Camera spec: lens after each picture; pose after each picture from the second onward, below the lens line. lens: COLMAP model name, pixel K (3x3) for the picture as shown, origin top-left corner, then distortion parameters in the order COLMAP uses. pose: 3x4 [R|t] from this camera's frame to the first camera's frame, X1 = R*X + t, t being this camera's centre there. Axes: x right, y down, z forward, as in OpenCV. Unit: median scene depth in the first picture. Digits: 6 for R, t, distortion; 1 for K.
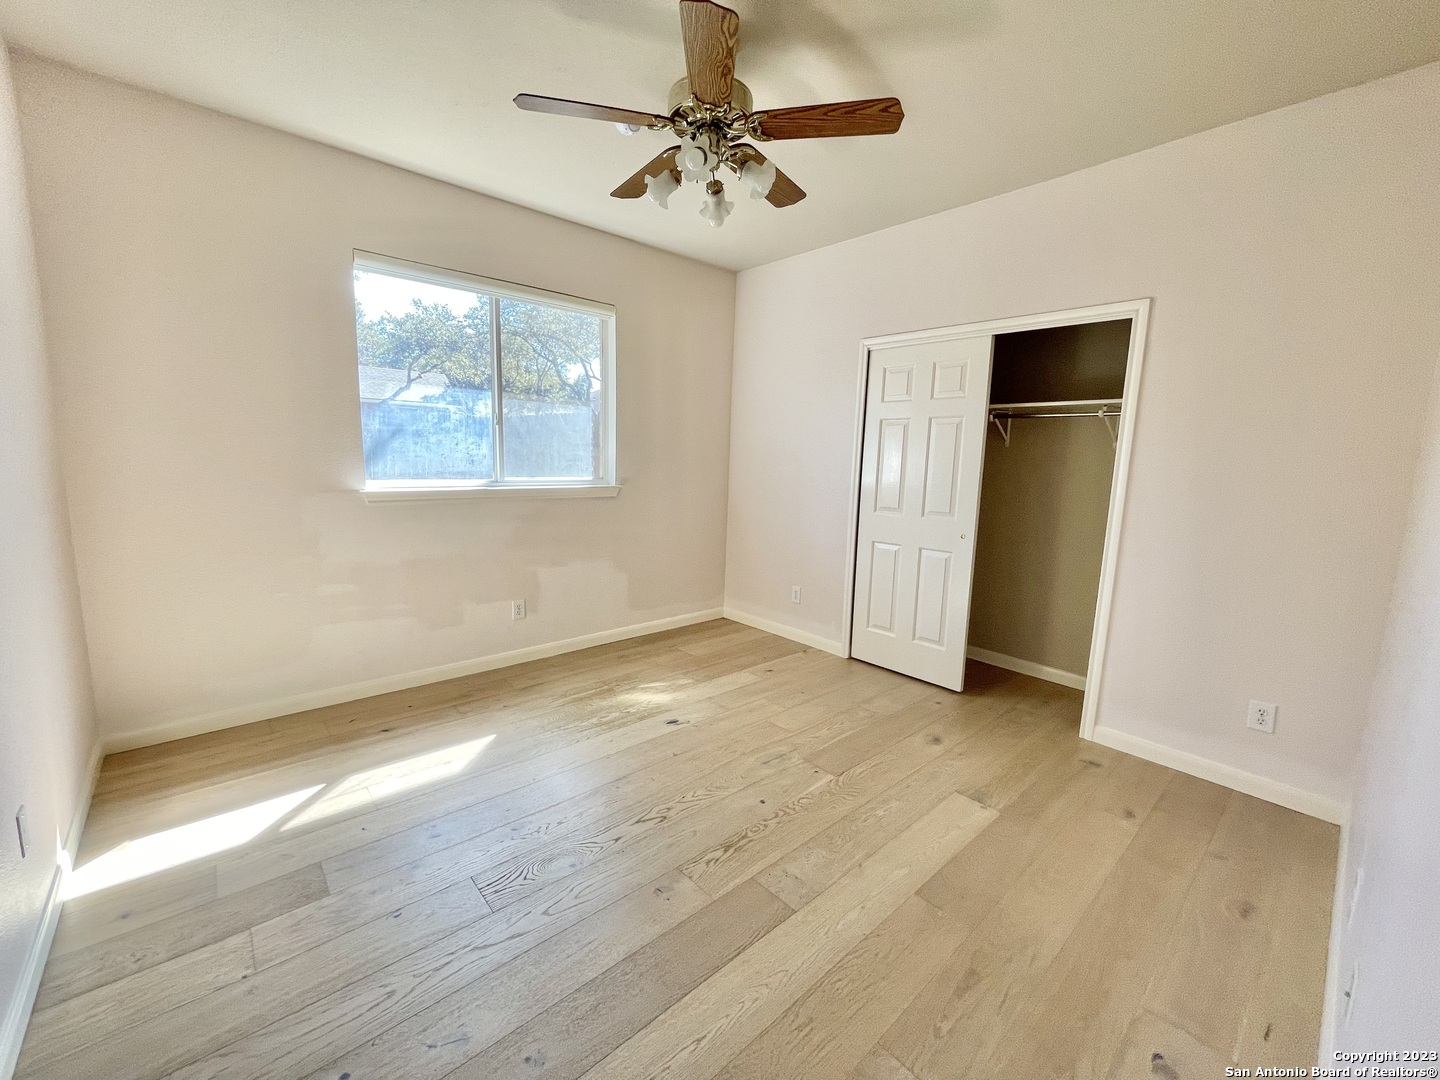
lens RADIAL K [[578.9, 0, 719.2], [0, 578.9, 539.3], [0, 0, 1]] dist [0.002719, -0.000413]
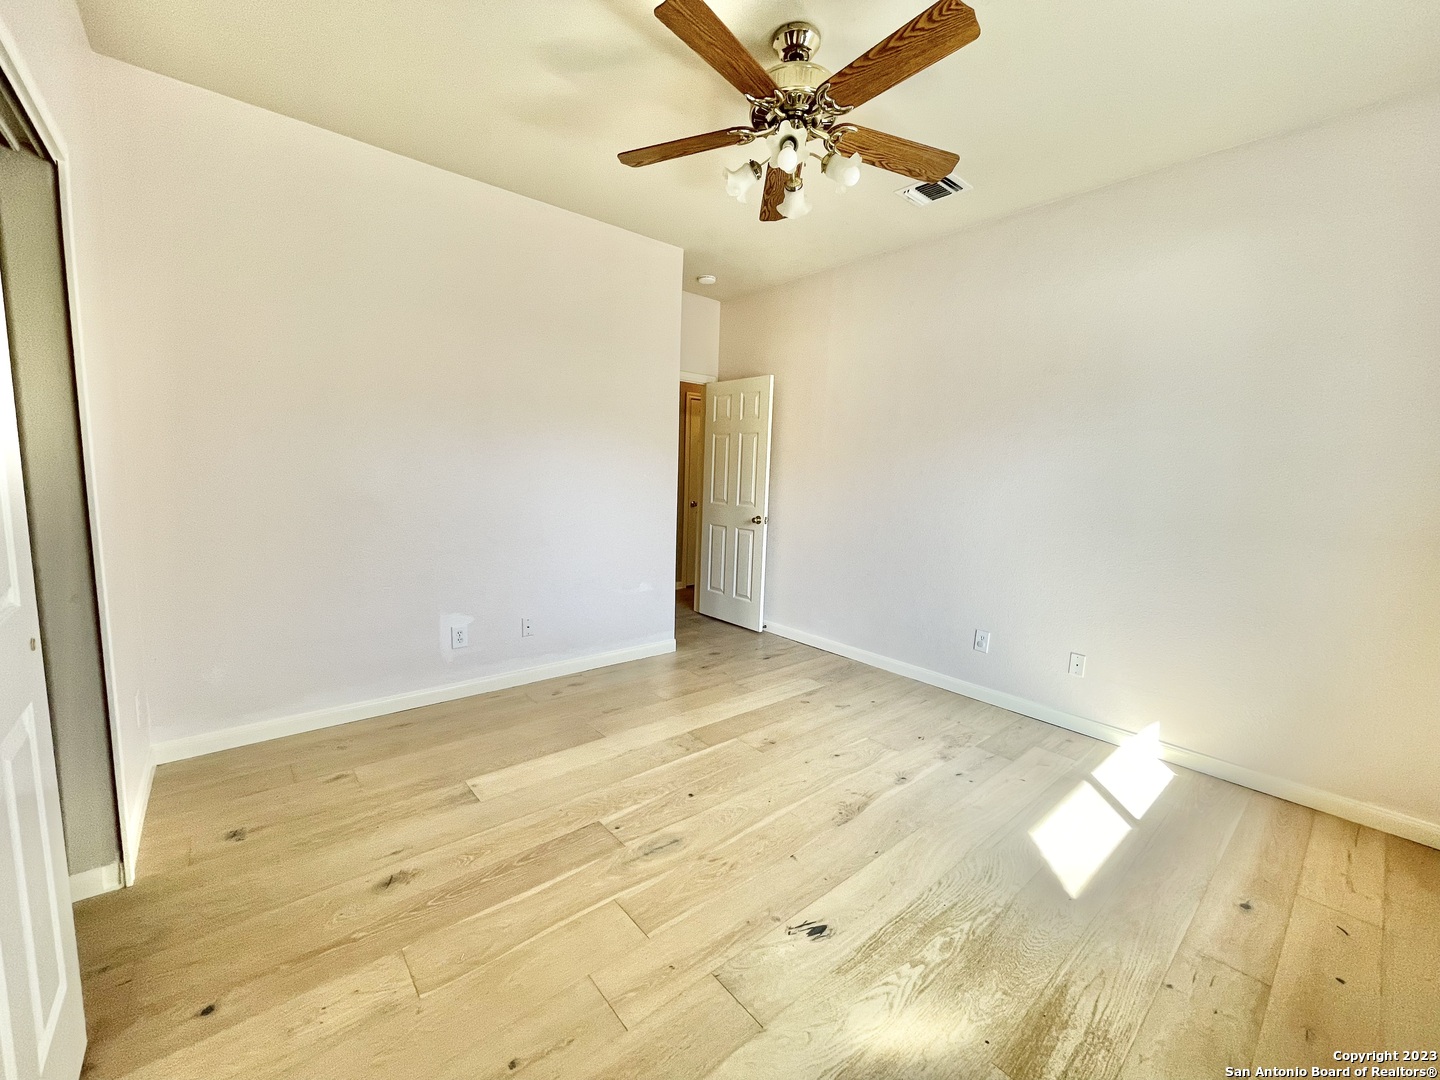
lens RADIAL K [[578.9, 0, 720.6], [0, 578.9, 540.6], [0, 0, 1]] dist [0.002719, -0.000413]
pose [[-0.997827, -0.064695, 0.012518, 0.031173], [-0.059075, 0.962425, 0.265044, -0.196577], [-0.029195, 0.263729, -0.964155, 1.472619]]
